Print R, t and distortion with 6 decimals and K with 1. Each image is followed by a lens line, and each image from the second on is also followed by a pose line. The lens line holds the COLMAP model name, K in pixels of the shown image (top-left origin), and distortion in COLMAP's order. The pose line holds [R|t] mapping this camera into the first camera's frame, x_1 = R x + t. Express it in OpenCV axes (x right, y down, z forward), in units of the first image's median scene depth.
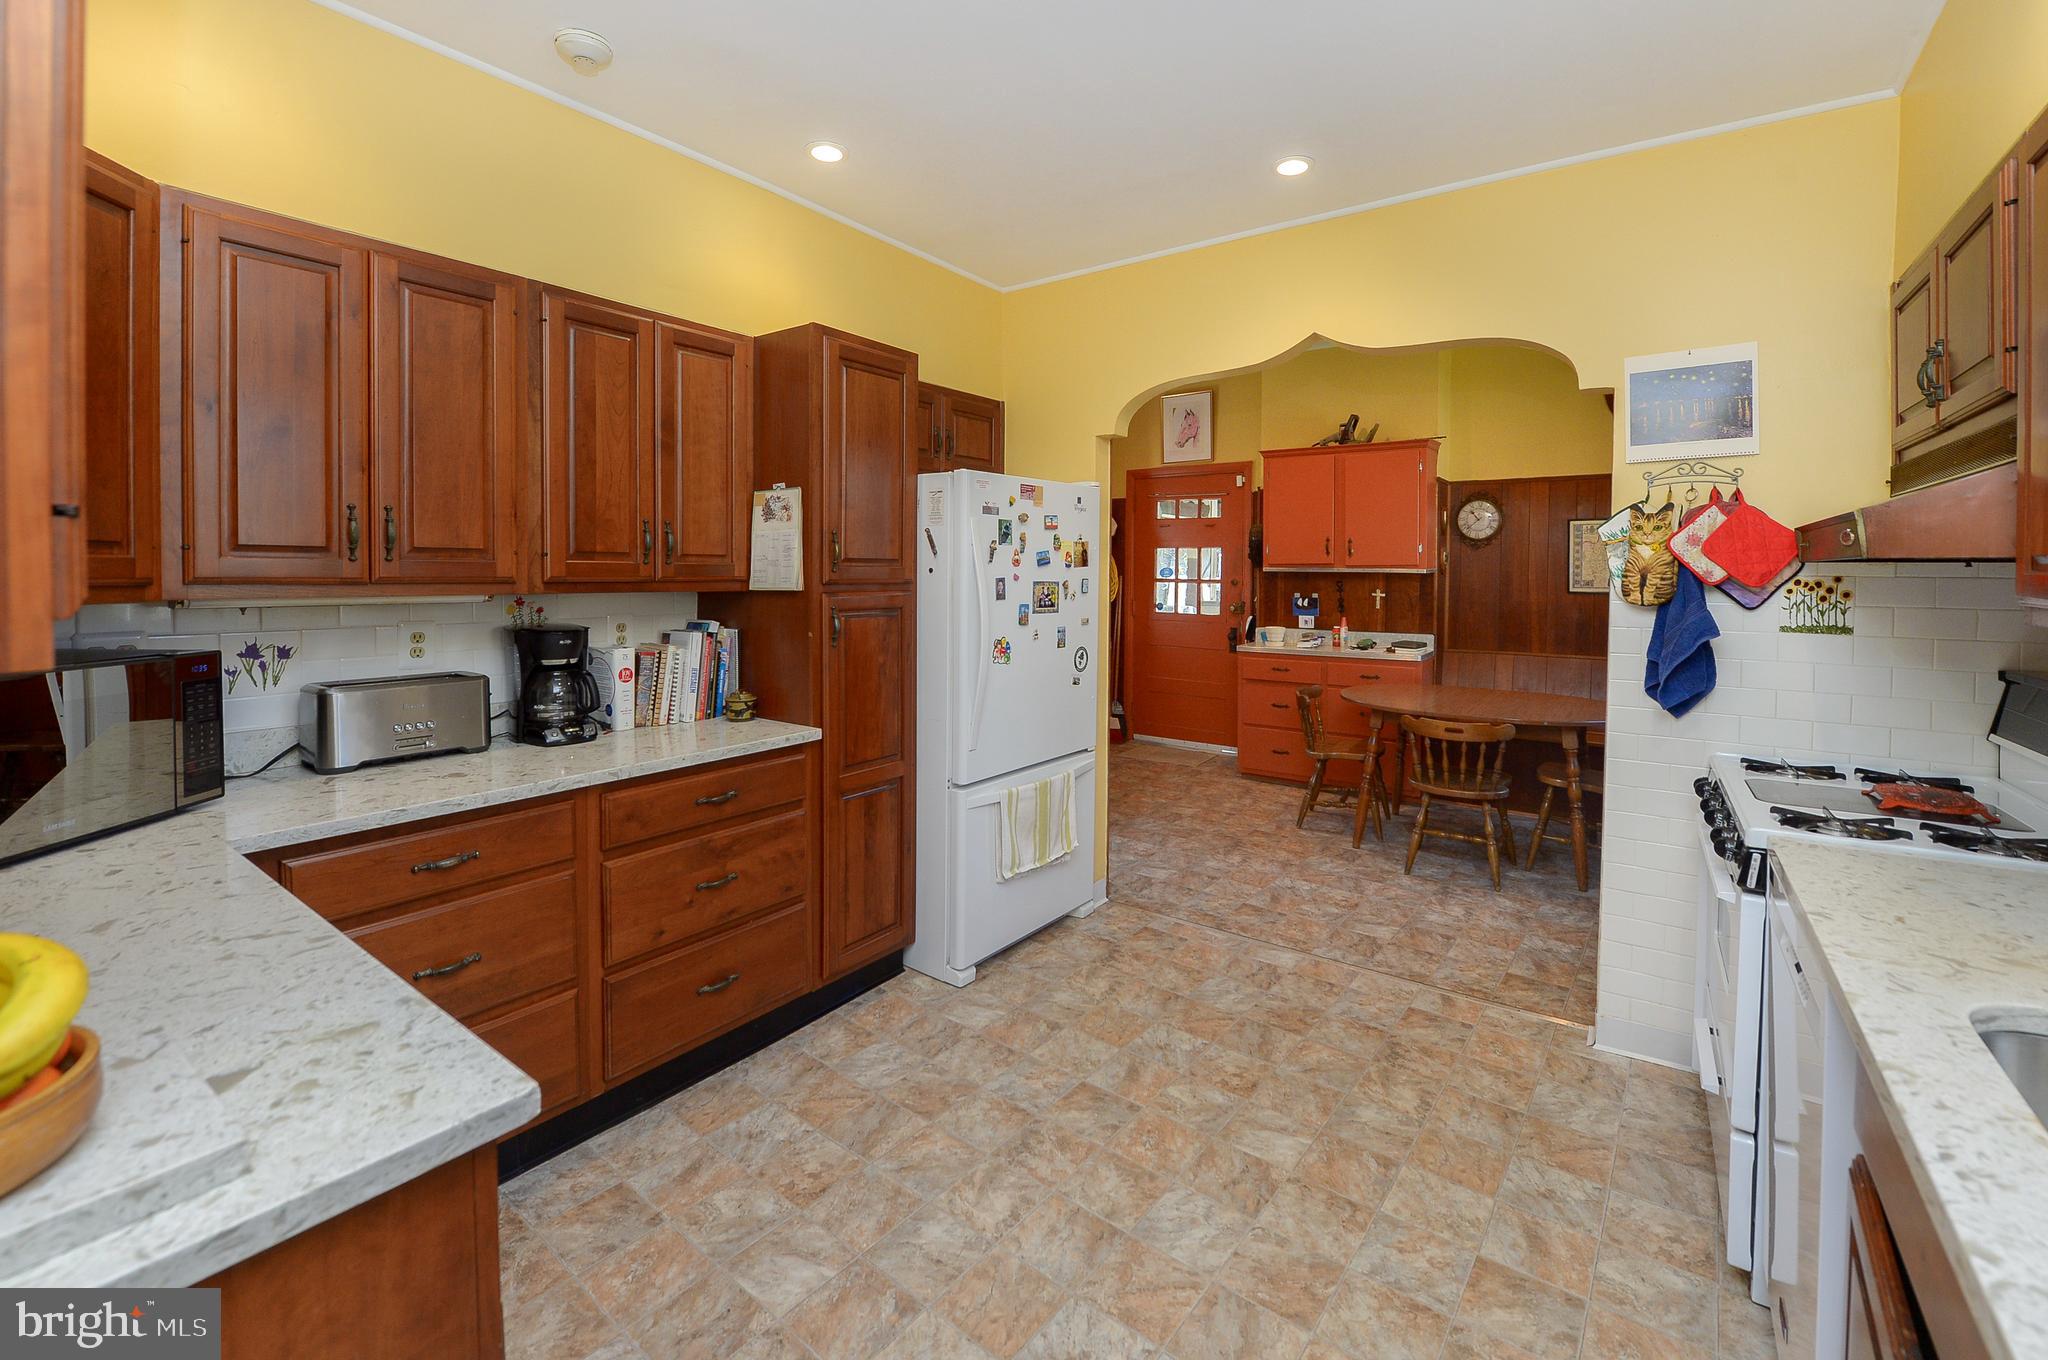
lens RADIAL K [[822.7, 0, 1060.0], [0, 822.7, 589.5], [0, 0, 1]] dist [-0.011200, -0.002720]
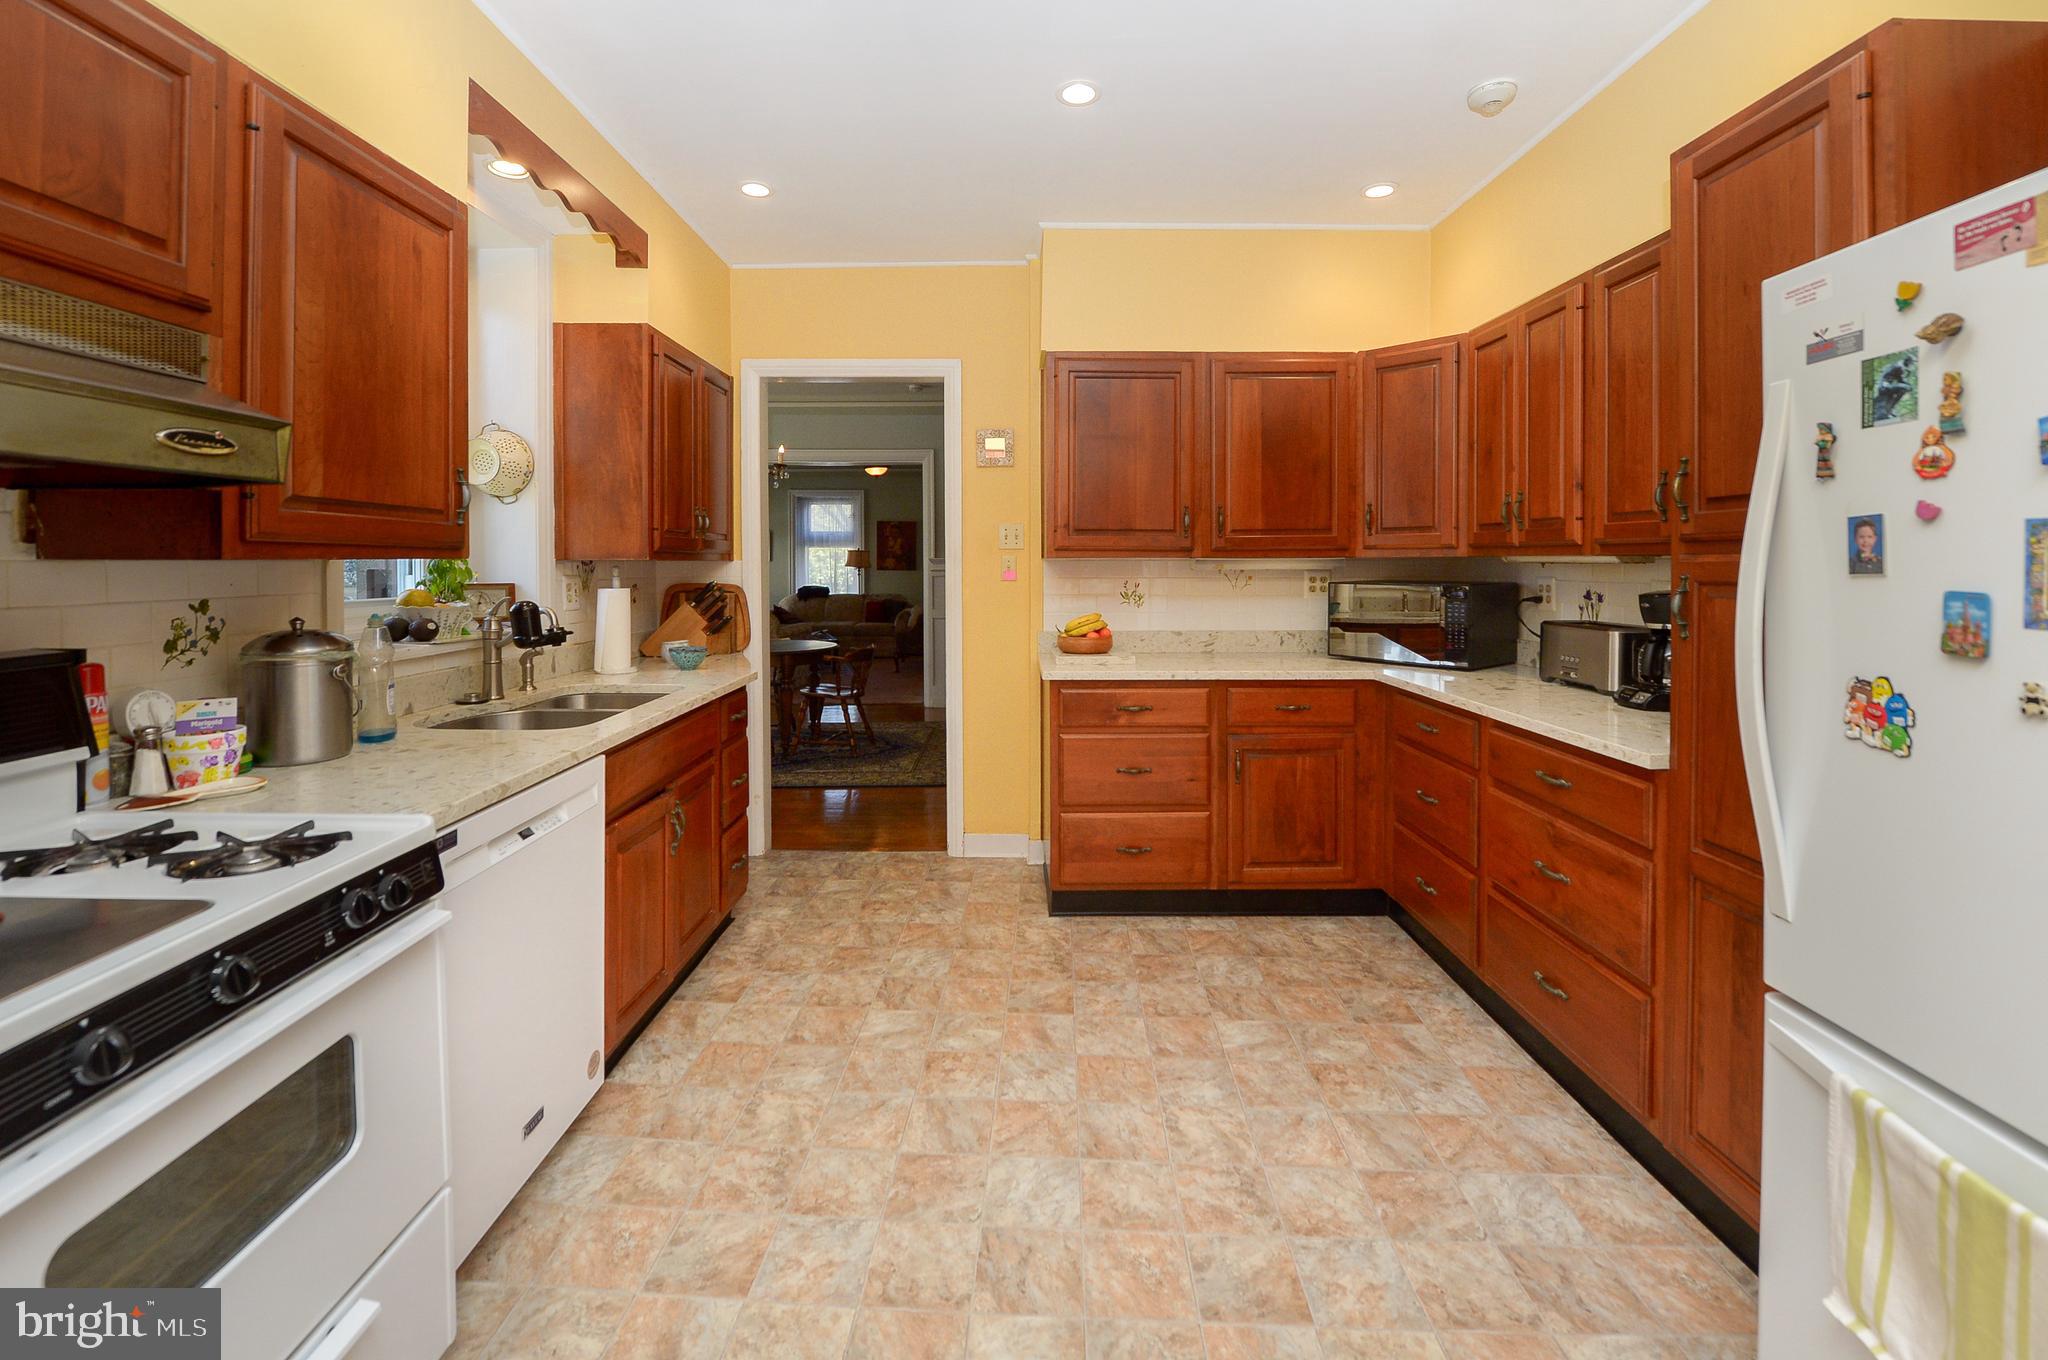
lens RADIAL K [[822.7, 0, 1022.9], [0, 822.7, 561.9], [0, 0, 1]] dist [-0.011200, -0.002720]
pose [[-0.810508, -0.003996, -0.585713, 0.537688], [-0.017815, 0.999682, 0.017833, 0.008409], [0.585456, 0.024888, -0.810322, 1.270542]]
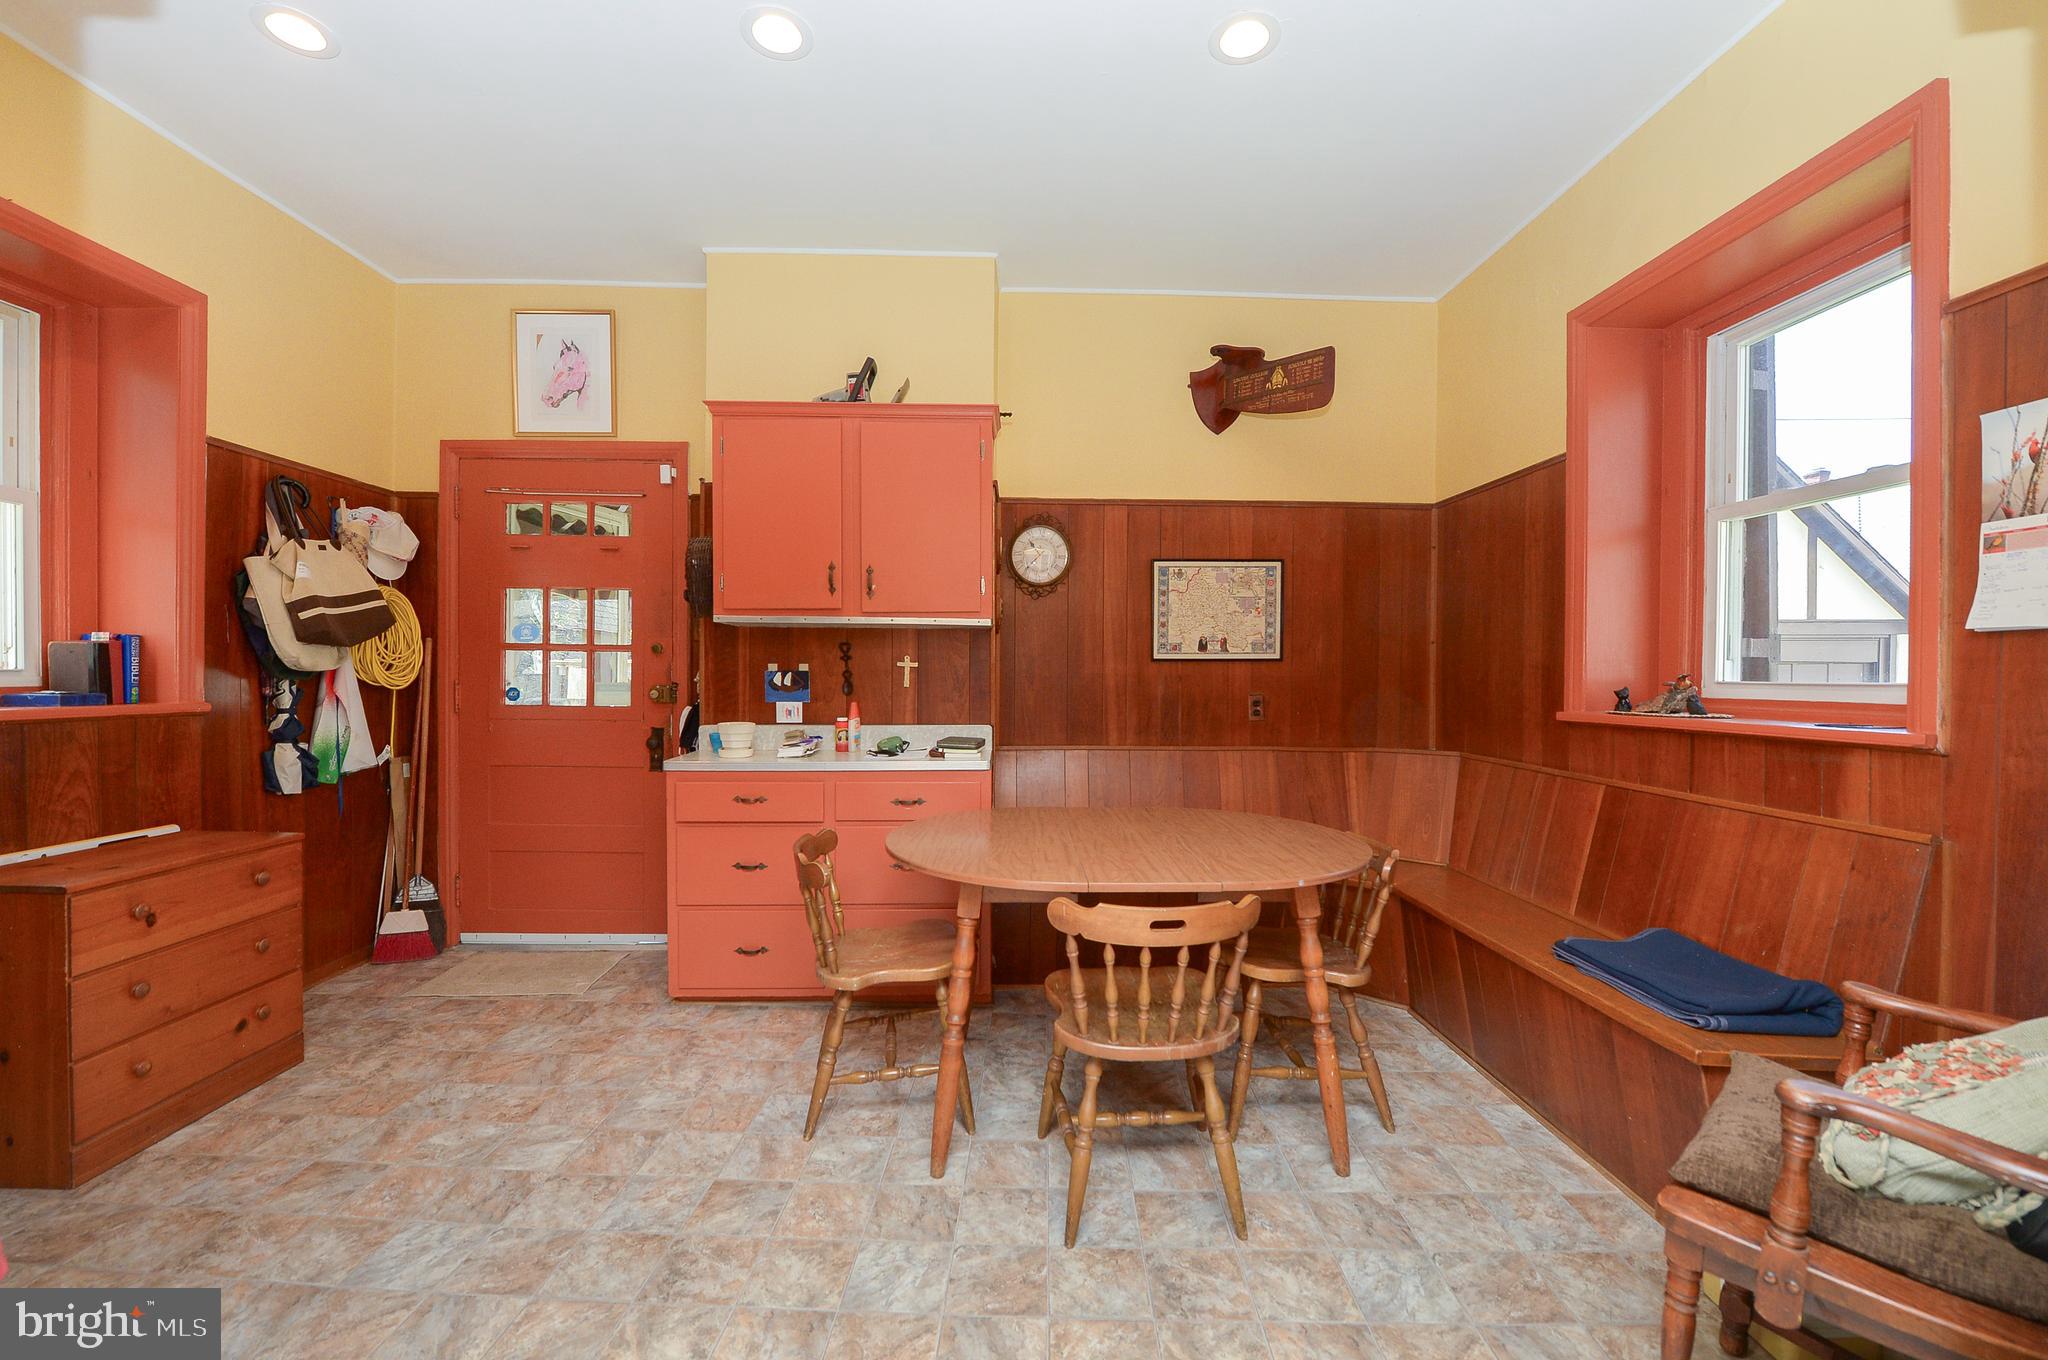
lens RADIAL K [[822.7, 0, 1025.6], [0, 822.7, 684.7], [0, 0, 1]] dist [-0.011200, -0.002720]
pose [[0.807748, -0.008148, 0.589472, 0.093007], [0.010982, 0.999939, -0.001228, 0.022885], [-0.589426, 0.007465, 0.807788, 0.439117]]
